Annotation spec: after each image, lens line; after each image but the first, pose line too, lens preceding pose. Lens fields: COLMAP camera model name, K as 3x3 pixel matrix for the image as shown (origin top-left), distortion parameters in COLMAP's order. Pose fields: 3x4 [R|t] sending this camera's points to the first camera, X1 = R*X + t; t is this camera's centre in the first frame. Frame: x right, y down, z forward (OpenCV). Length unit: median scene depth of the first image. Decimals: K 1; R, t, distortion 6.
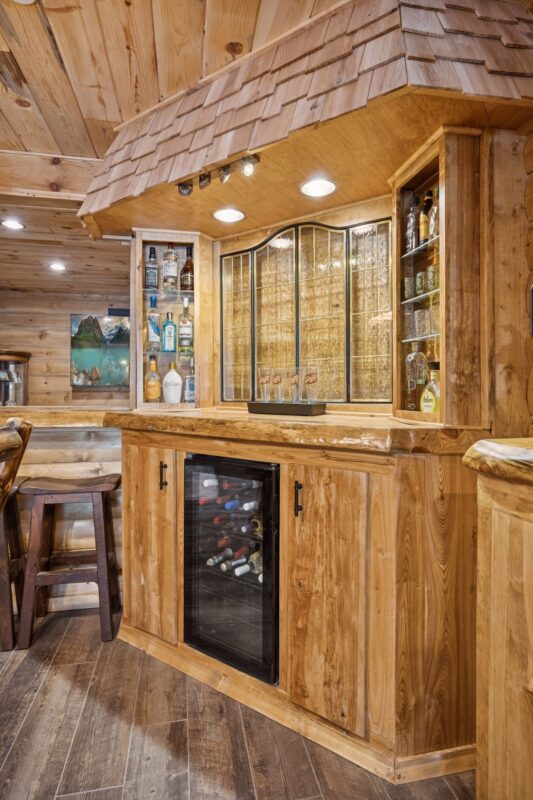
lens RADIAL K [[438.0, 0, 266.2], [0, 438.0, 392.3], [0, 0, 1]] dist [-0.002071, -0.000217]
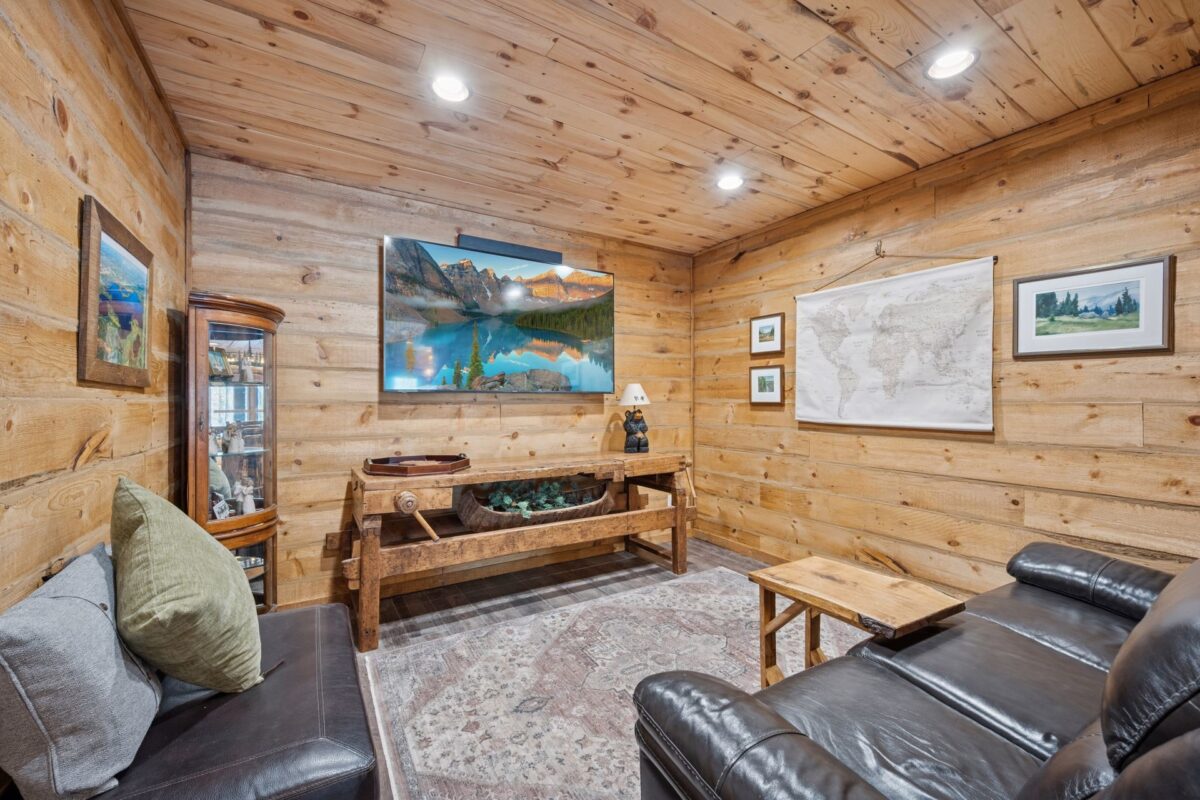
lens RADIAL K [[476.5, 0, 601.9], [0, 476.5, 399.6], [0, 0, 1]] dist [-0.001997, -0.000069]
pose [[0.932543, 0.002033, 0.361053, -0.408979], [-0.001420, 0.999997, -0.001964, -0.004758], [-0.361056, 0.001319, 0.932543, 0.445541]]
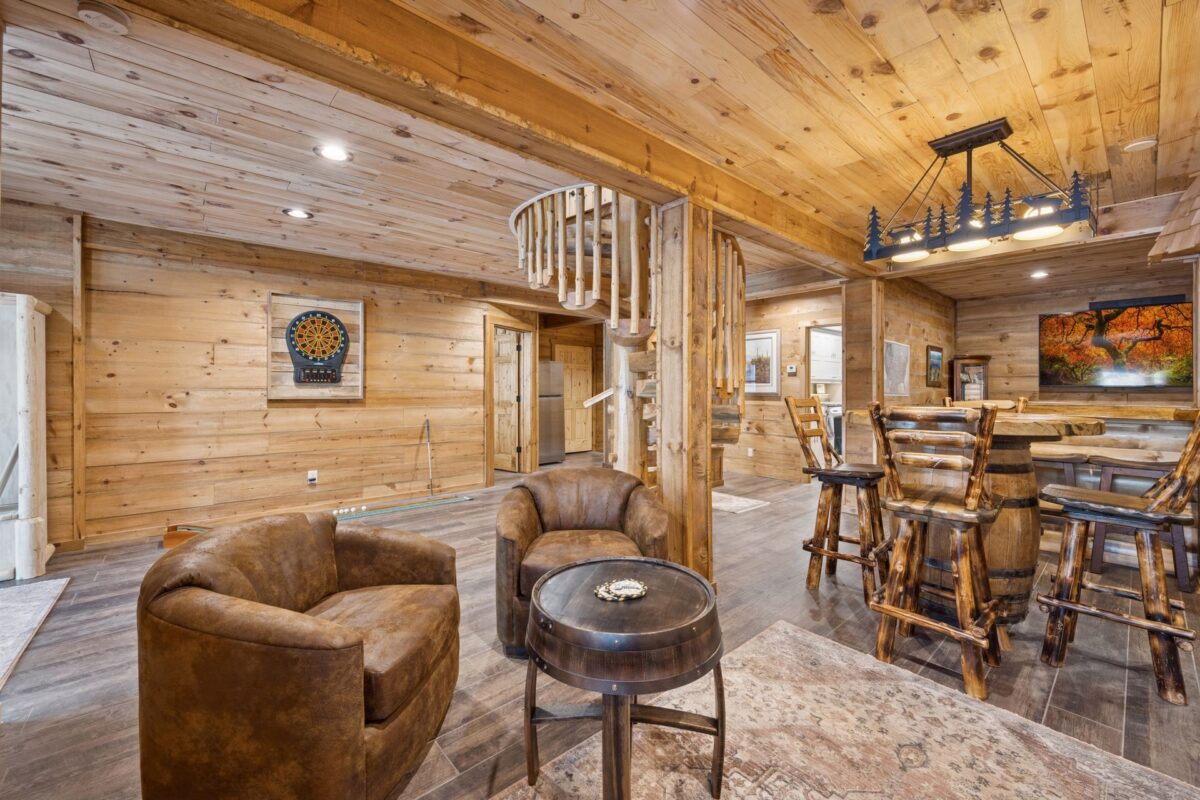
lens RADIAL K [[476.5, 0, 603.6], [0, 476.5, 389.4], [0, 0, 1]] dist [-0.001997, -0.000069]
pose [[0.507836, 0.000480, -0.861454, -0.014469], [-0.006897, 0.999970, -0.003509, 0.003347], [0.861426, 0.007723, 0.507824, -0.405518]]
